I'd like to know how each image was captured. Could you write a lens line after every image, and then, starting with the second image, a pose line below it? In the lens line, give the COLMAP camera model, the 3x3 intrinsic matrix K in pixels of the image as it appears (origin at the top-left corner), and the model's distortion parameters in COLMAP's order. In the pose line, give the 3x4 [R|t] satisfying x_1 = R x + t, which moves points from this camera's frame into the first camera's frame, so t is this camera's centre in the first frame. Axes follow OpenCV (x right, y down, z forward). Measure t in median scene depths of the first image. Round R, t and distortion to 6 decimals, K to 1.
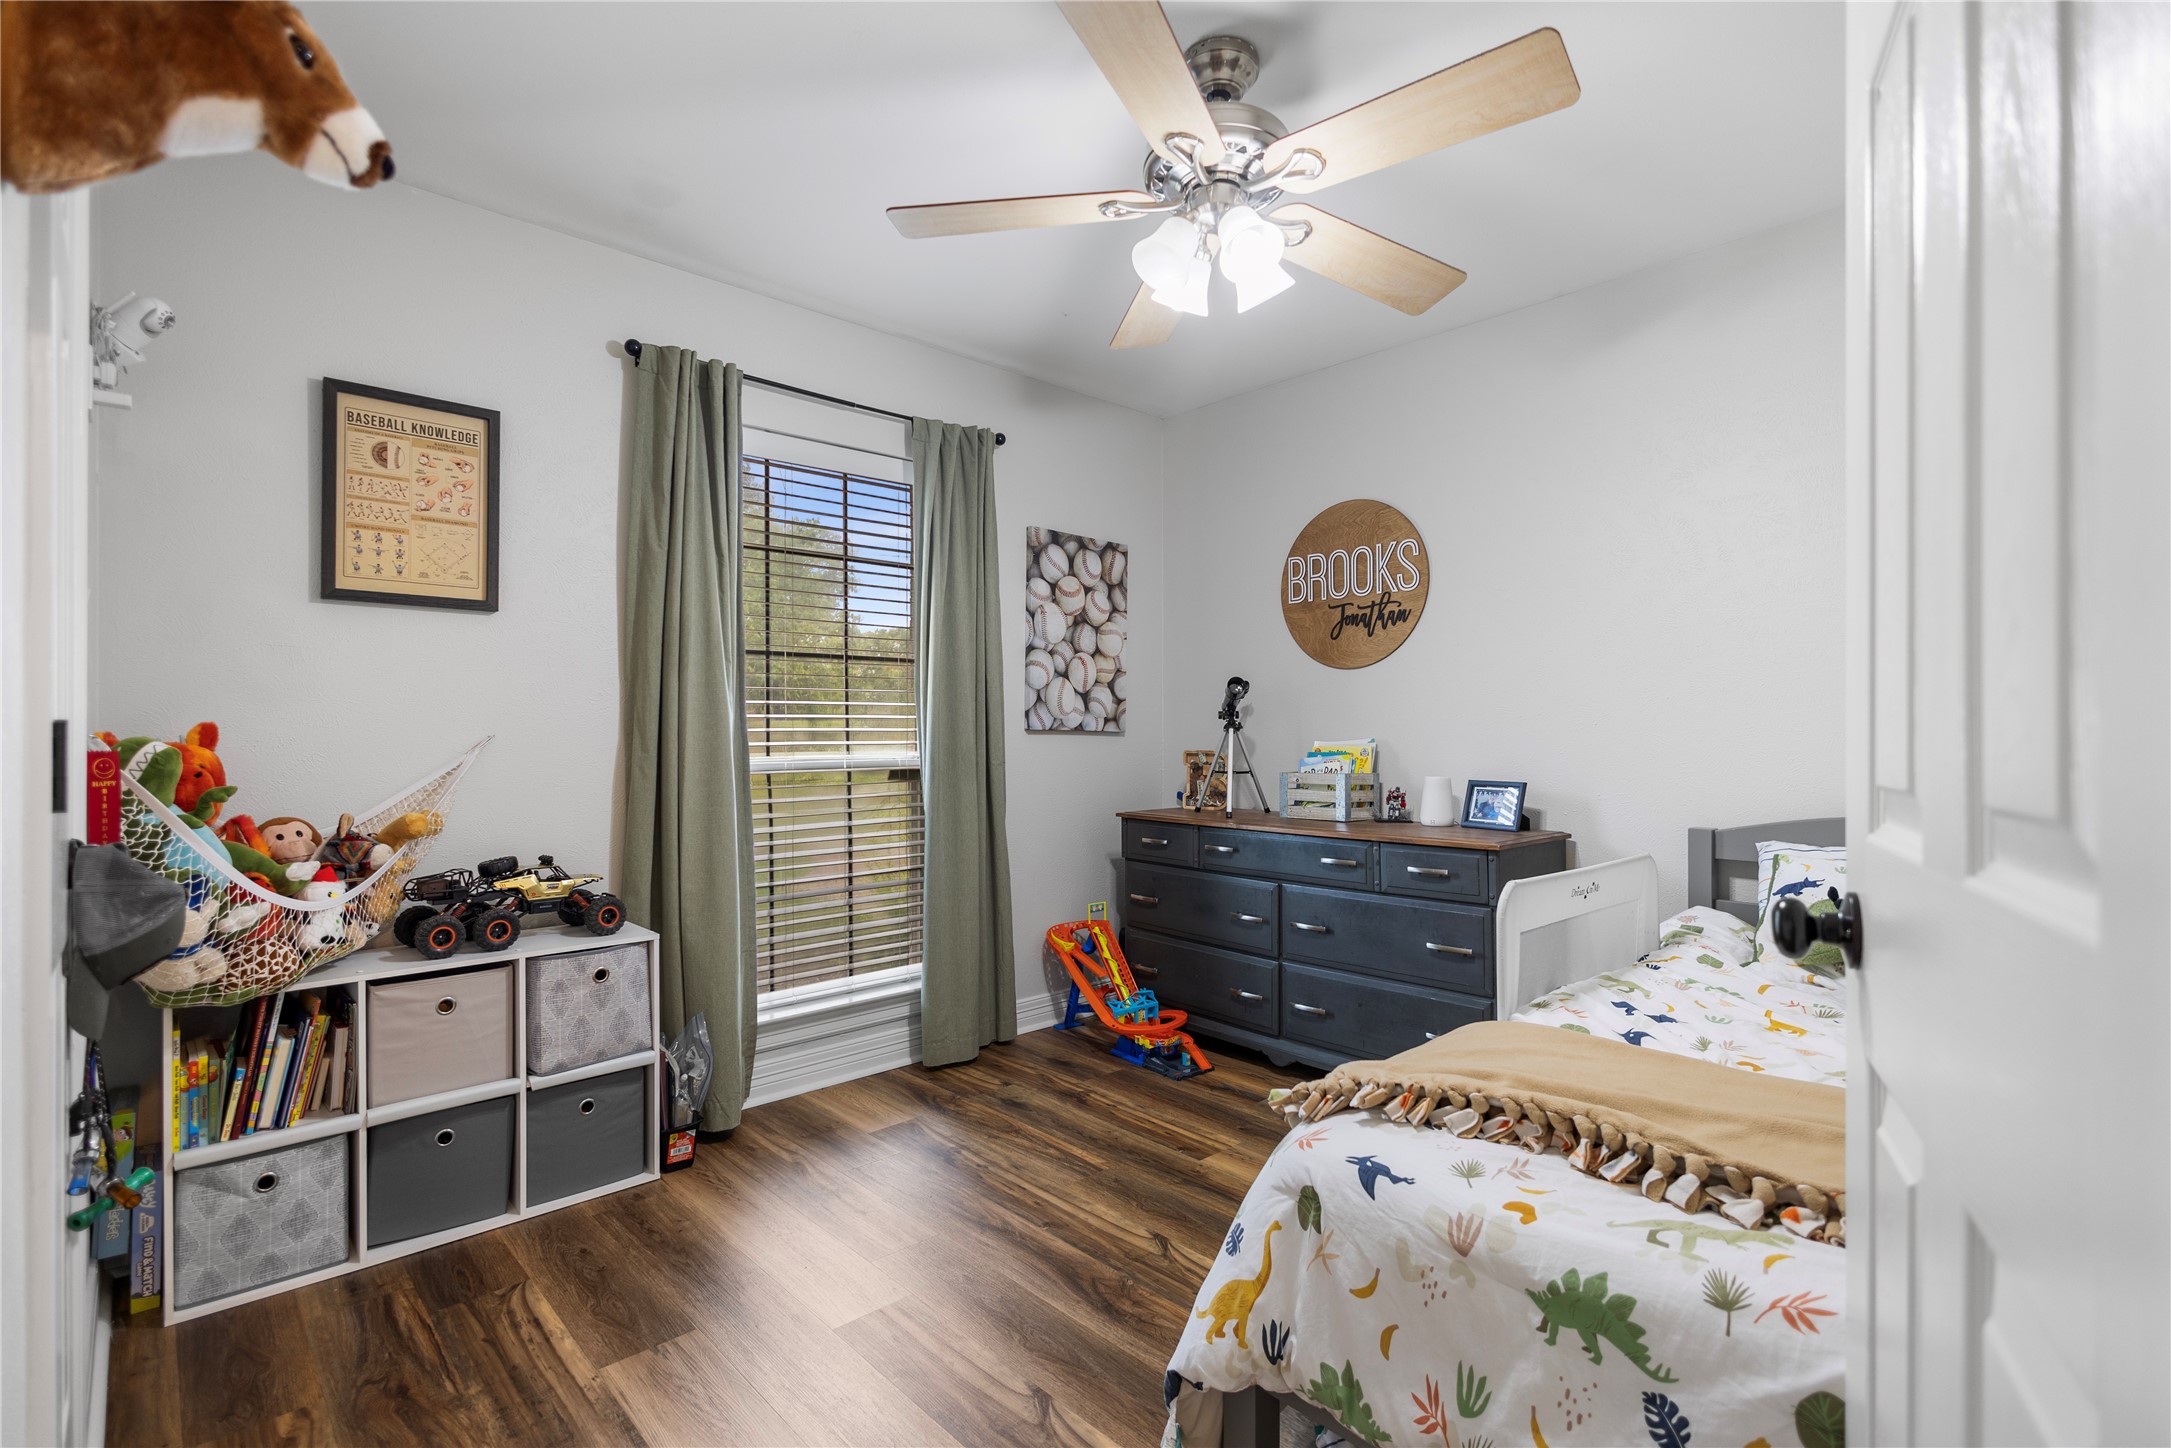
lens RADIAL K [[1020.1, 0, 1084.6], [0, 1020.1, 725.0], [0, 0, 1]] dist [0.013196, -0.001321]
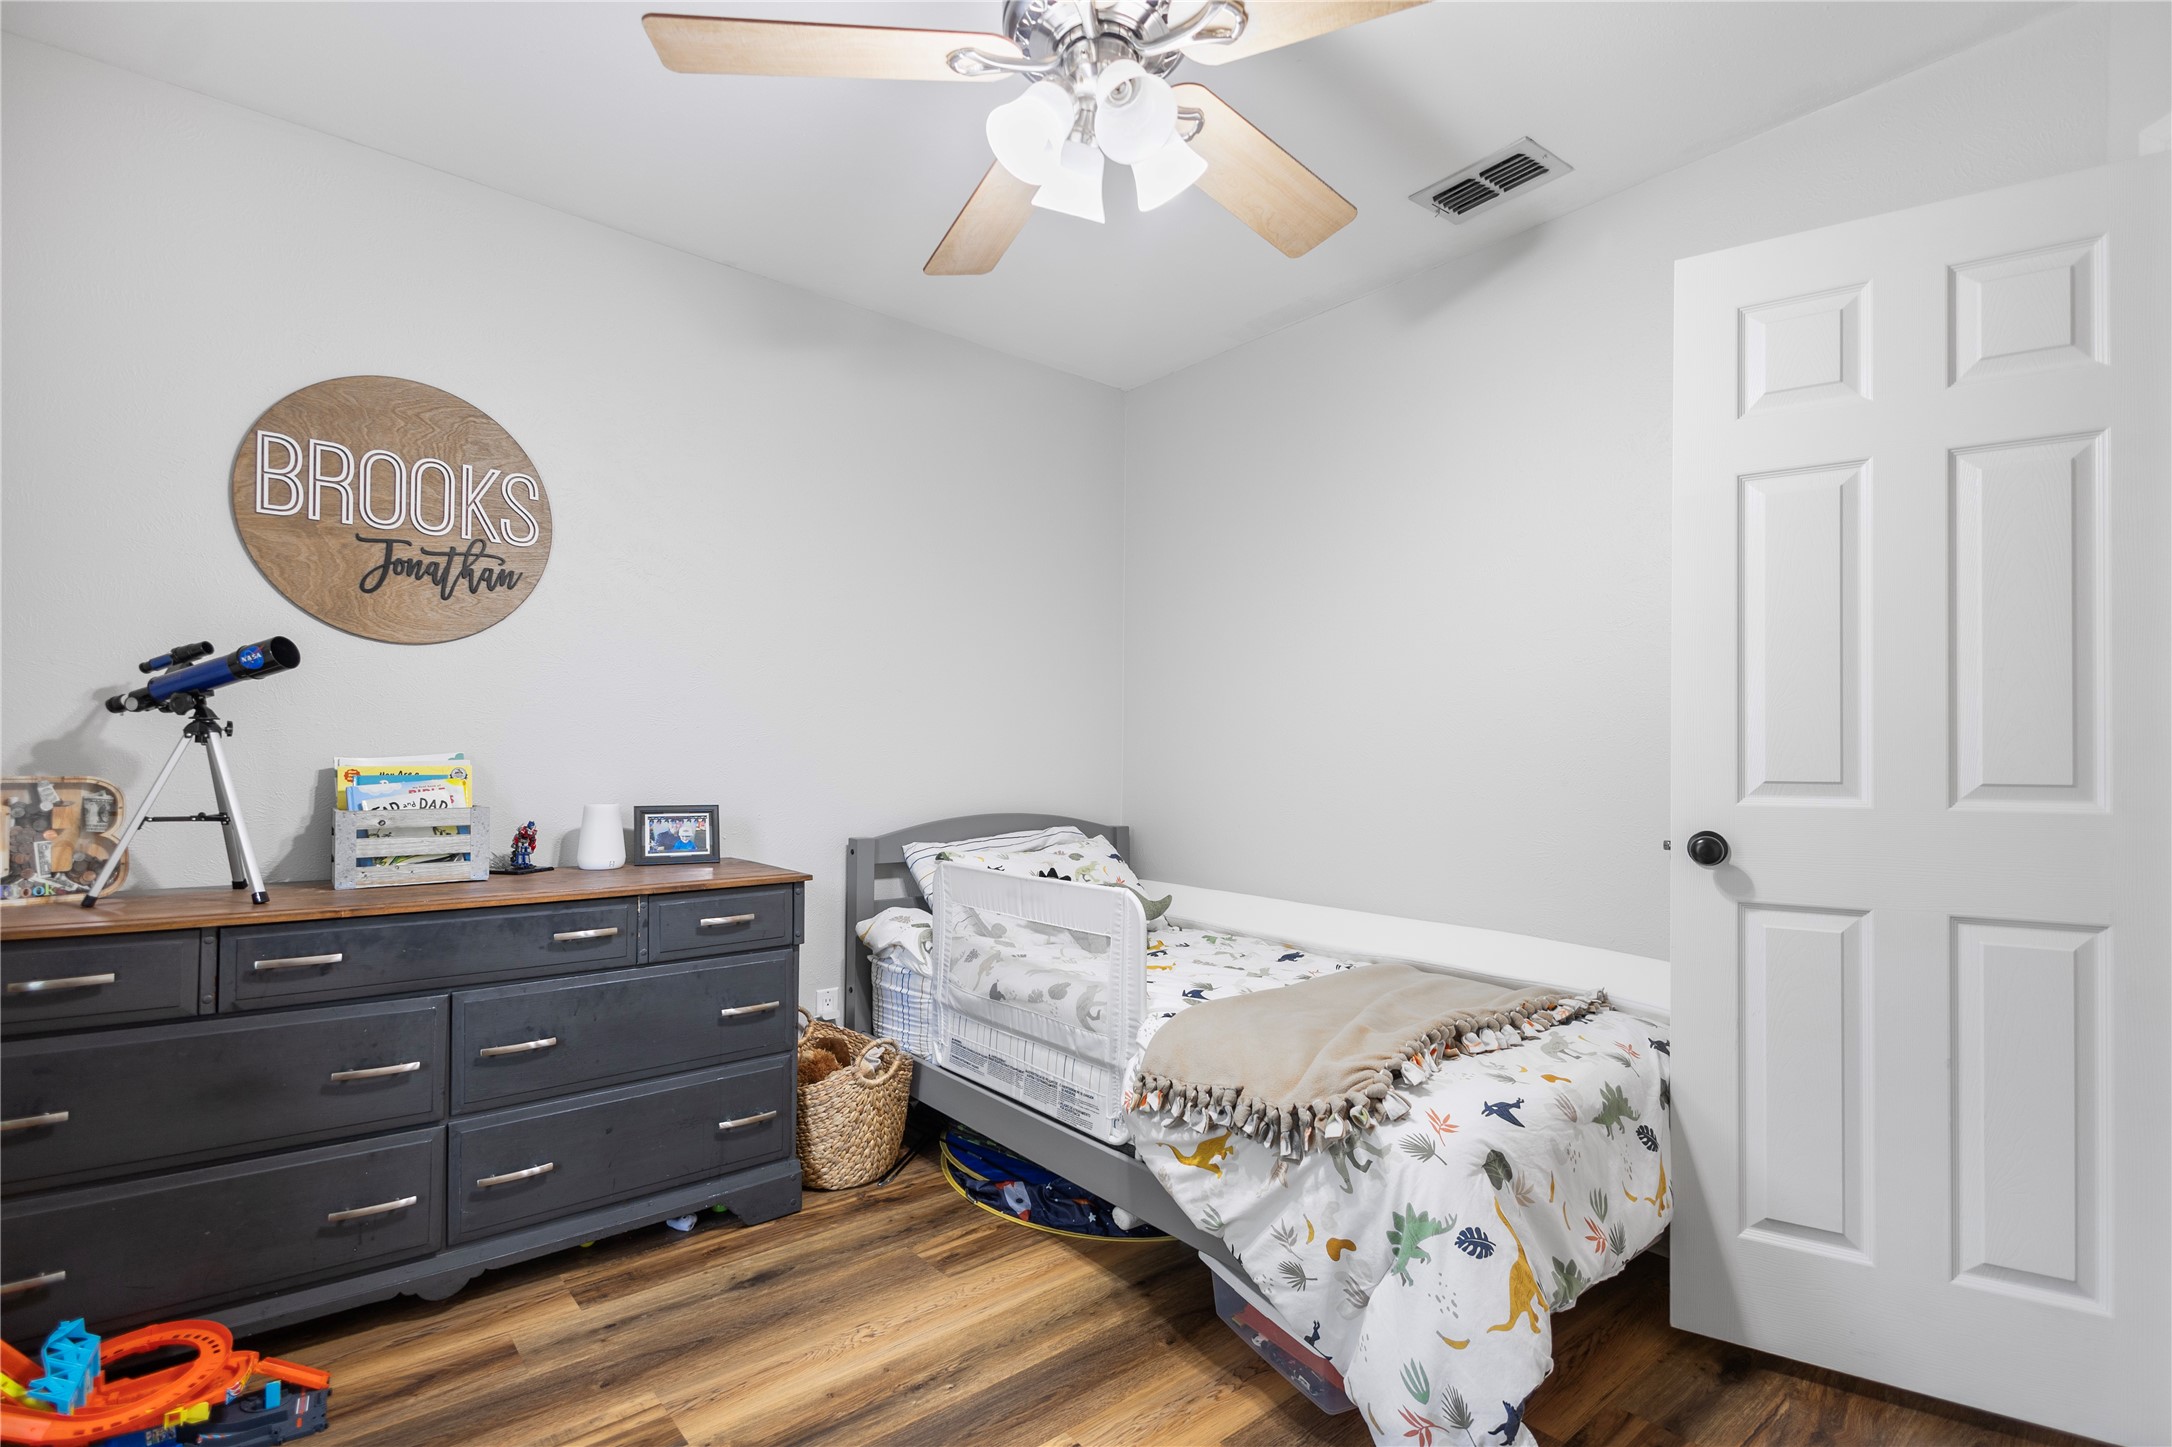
lens RADIAL K [[1020.5, 0, 1080.6], [0, 1020.5, 763.5], [0, 0, 1]] dist [0.013196, -0.001321]
pose [[0.044213, 0.001338, 0.999021, -0.369977], [-0.016110, 0.999870, -0.000626, 0.013334], [-0.998892, -0.016066, 0.044228, 0.564172]]
